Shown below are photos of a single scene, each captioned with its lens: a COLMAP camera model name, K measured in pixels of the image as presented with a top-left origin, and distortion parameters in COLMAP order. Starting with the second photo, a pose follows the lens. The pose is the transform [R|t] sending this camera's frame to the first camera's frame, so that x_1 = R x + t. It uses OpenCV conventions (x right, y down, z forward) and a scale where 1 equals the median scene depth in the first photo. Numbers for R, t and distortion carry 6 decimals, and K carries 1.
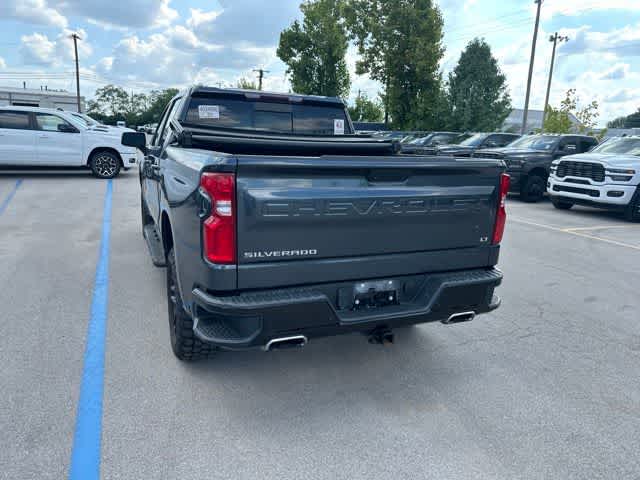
lens RADIAL K [[453.7, 0, 315.5], [0, 453.7, 236.5], [0, 0, 1]] dist [0.042375, -0.042607]
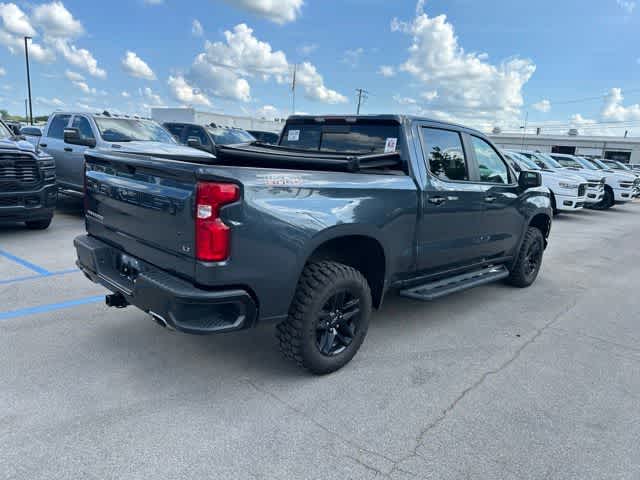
lens RADIAL K [[453.7, 0, 315.5], [0, 453.7, 236.5], [0, 0, 1]] dist [0.042375, -0.042607]
pose [[0.380255, 0.153511, -0.912053, 0.373935], [-0.247484, 0.967058, 0.059588, -0.039314], [0.891155, 0.203059, 0.405721, 0.244466]]
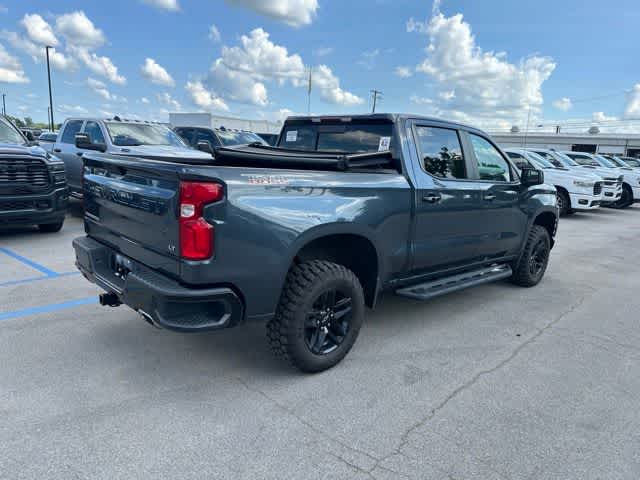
lens RADIAL K [[453.7, 0, 315.5], [0, 453.7, 236.5], [0, 0, 1]] dist [0.042375, -0.042607]
pose [[0.346611, 0.146164, -0.926551, 0.383028], [-0.237849, 0.969197, 0.063915, -0.041891], [0.907353, 0.198226, 0.370699, 0.262299]]
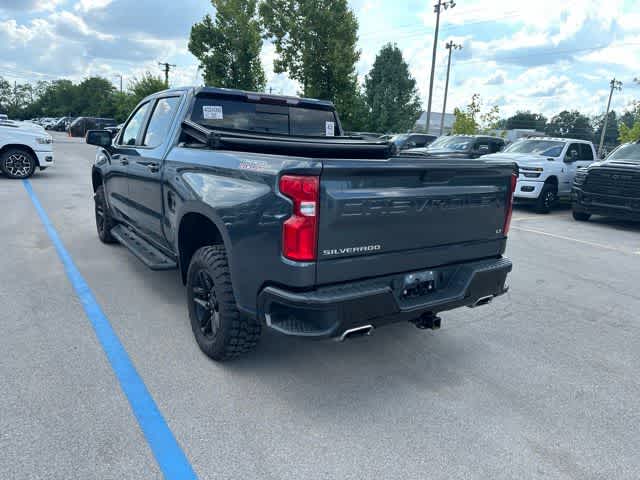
lens RADIAL K [[453.7, 0, 315.5], [0, 453.7, 236.5], [0, 0, 1]] dist [0.042375, -0.042607]
pose [[0.980375, -0.033019, 0.194359, -0.086123], [0.032100, 0.999454, 0.007875, -0.001317], [-0.194513, -0.001482, 0.980899, -0.008687]]
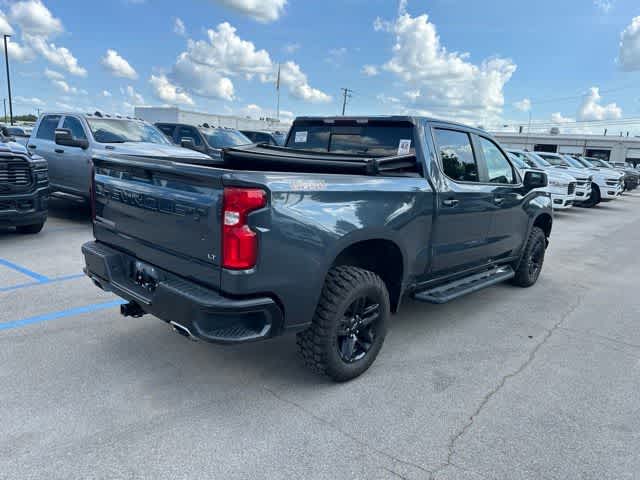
lens RADIAL K [[453.3, 0, 315.3], [0, 453.3, 236.1], [0, 0, 1]] dist [0.040926, -0.040745]
pose [[0.410357, 0.150562, -0.899410, 0.357164], [-0.239342, 0.969483, 0.053092, -0.036837], [0.879956, 0.193480, 0.433870, 0.224889]]
